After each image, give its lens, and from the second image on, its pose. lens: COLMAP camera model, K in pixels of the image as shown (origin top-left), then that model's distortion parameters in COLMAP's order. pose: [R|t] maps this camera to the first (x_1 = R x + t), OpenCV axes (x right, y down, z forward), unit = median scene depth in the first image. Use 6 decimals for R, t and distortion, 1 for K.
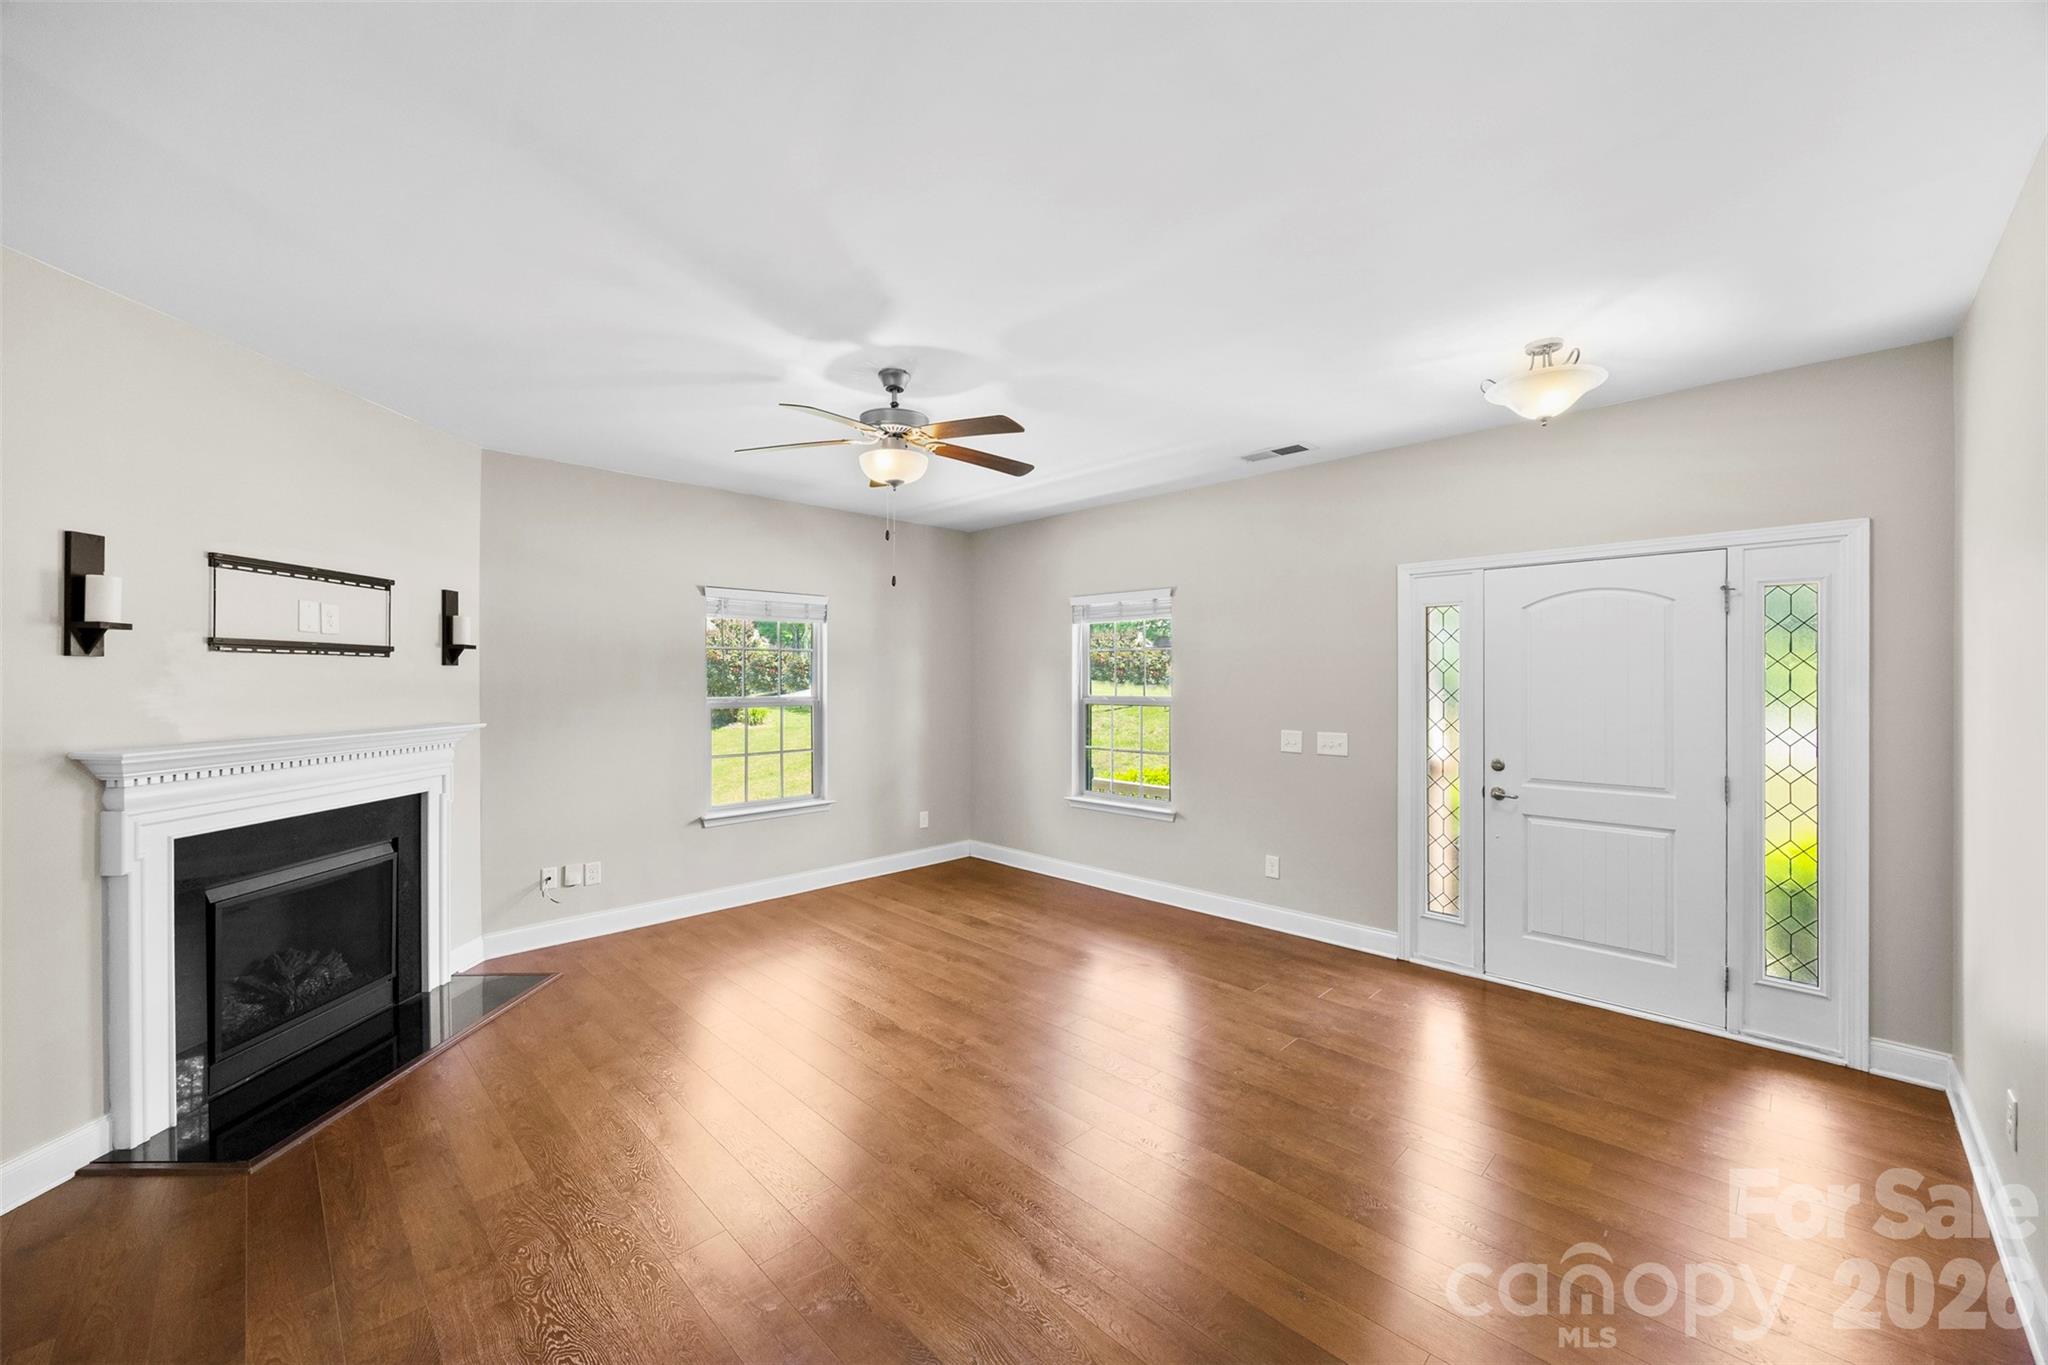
lens RADIAL K [[778.1, 0, 1033.2], [0, 778.1, 678.3], [0, 0, 1]] dist [-0.012967, -0.000189]
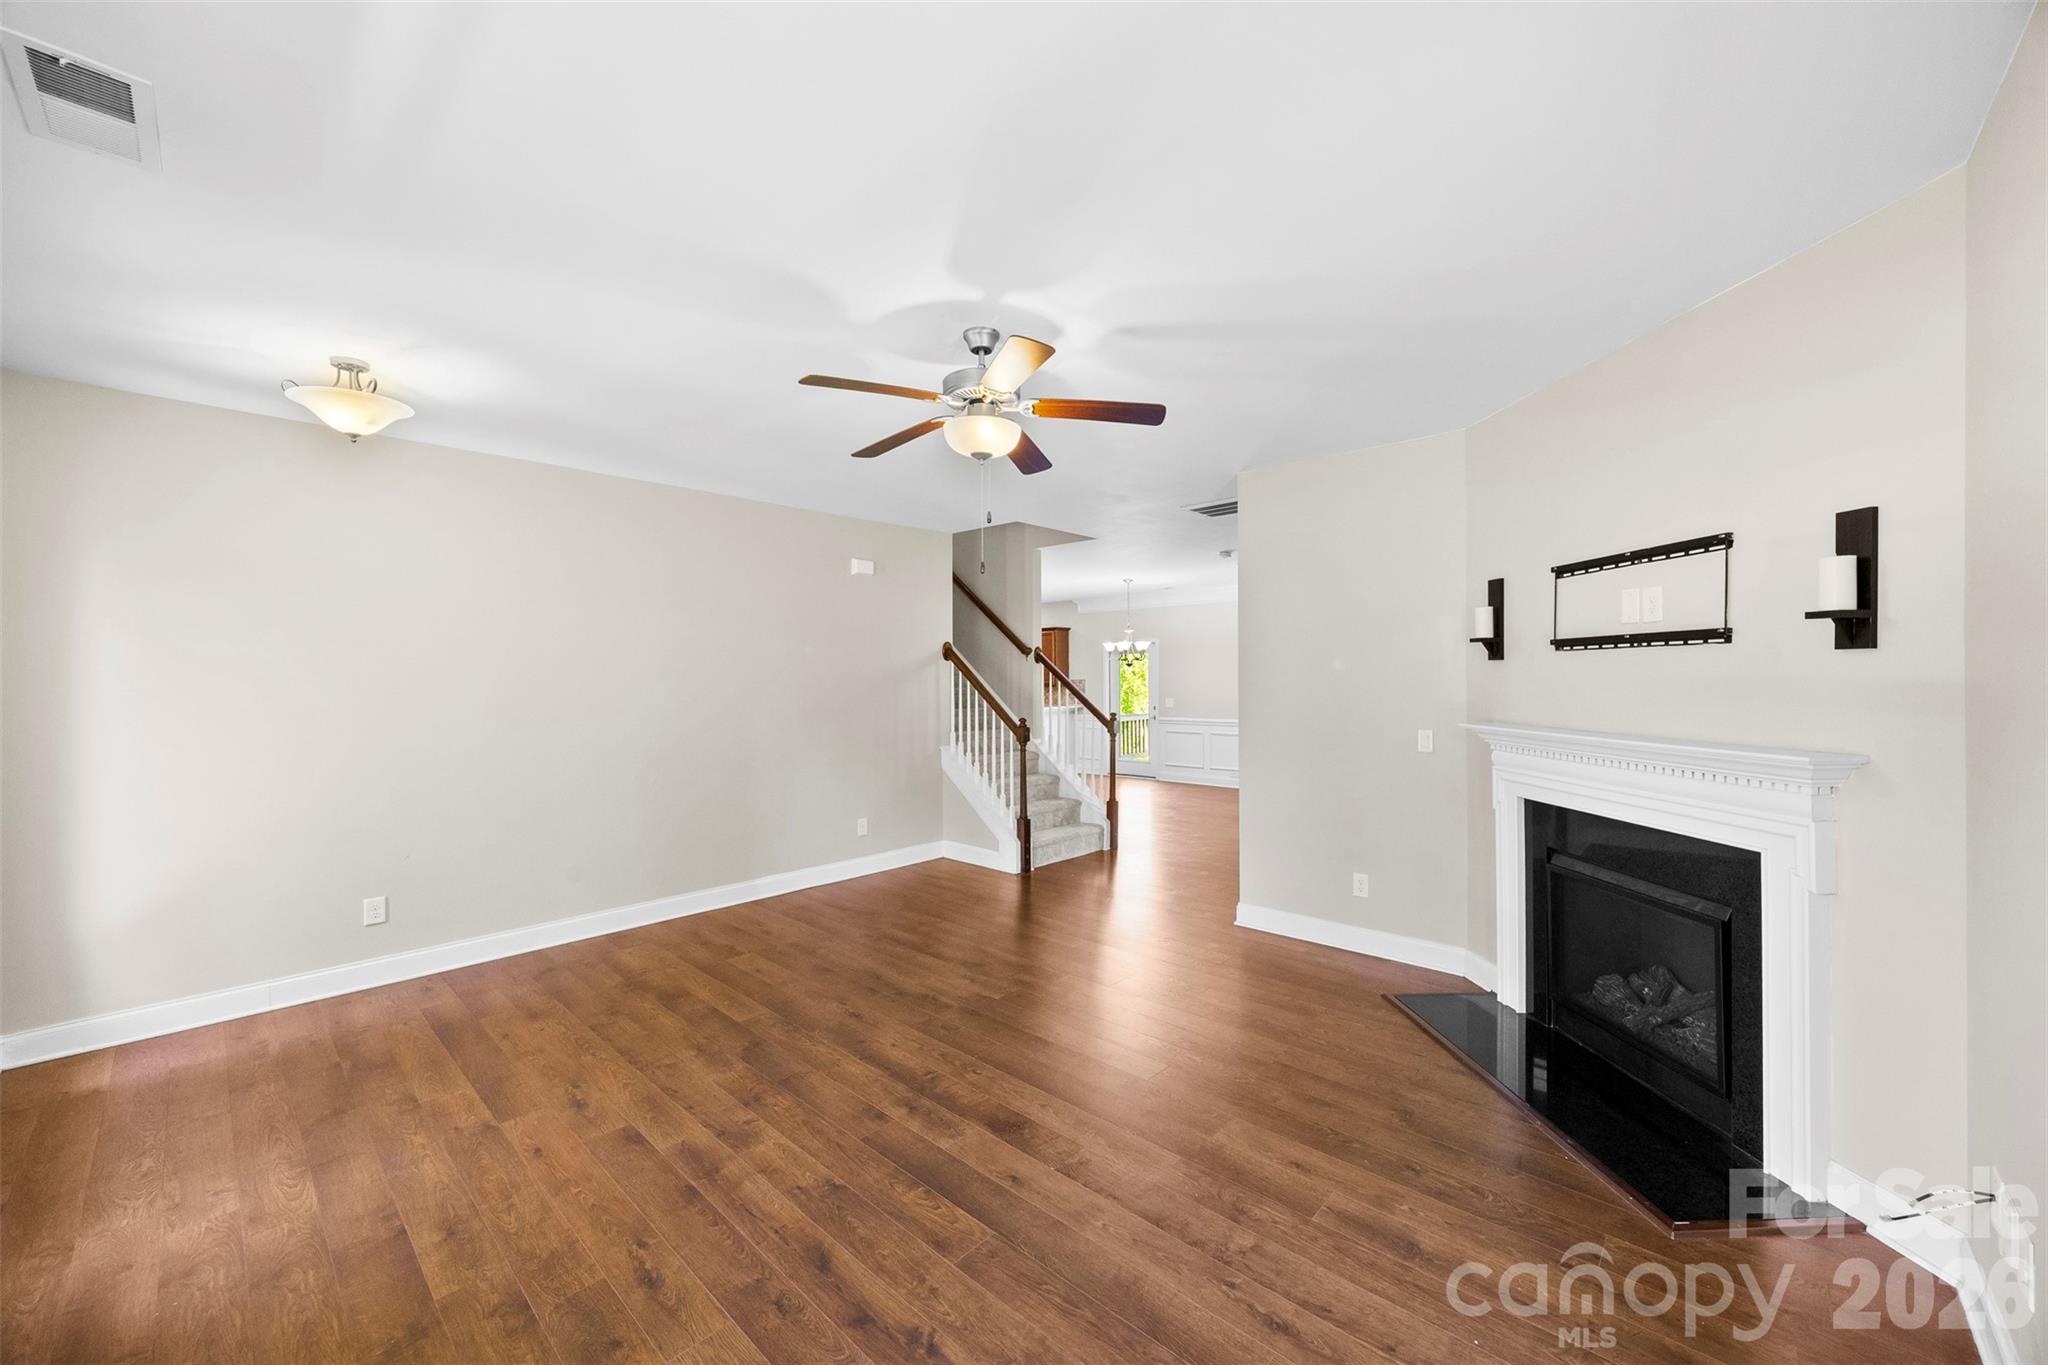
lens RADIAL K [[778.1, 0, 1033.2], [0, 778.1, 678.3], [0, 0, 1]] dist [-0.012967, -0.000189]
pose [[-0.999175, 0.007484, -0.039908, -0.188455], [0.007388, 0.999969, 0.002544, -0.002101], [0.039925, 0.002247, -0.999200, 1.790062]]
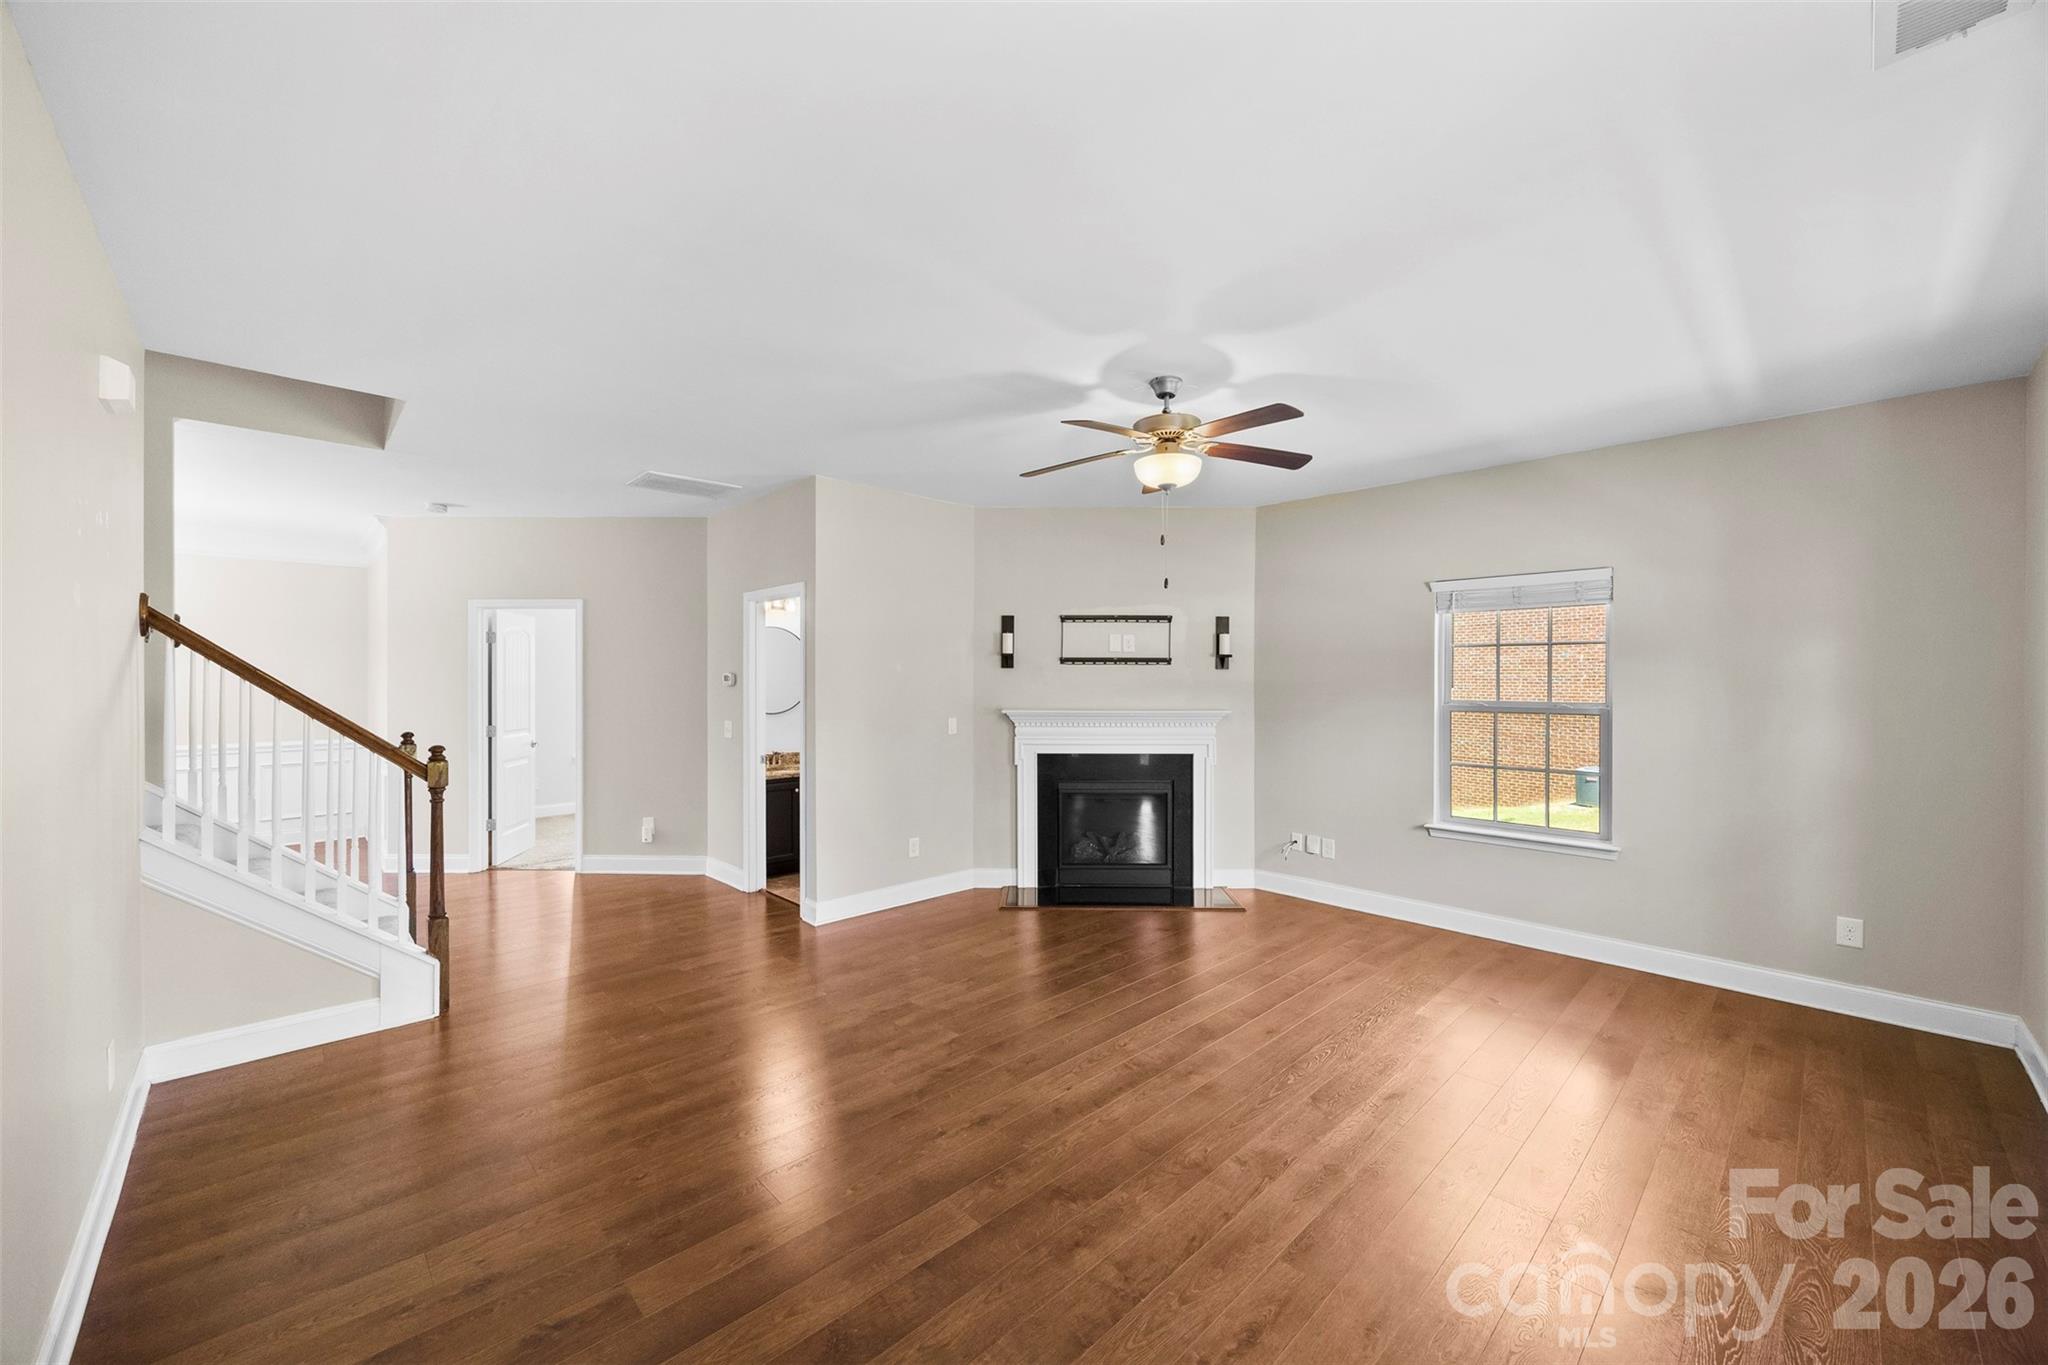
lens RADIAL K [[778.1, 0, 1033.2], [0, 778.1, 678.3], [0, 0, 1]] dist [-0.012967, -0.000189]
pose [[-0.015702, 0.001700, -0.999875, 0.806234], [-0.002469, 0.999995, 0.001739, -0.001764], [0.999874, 0.002496, -0.015698, 0.798128]]
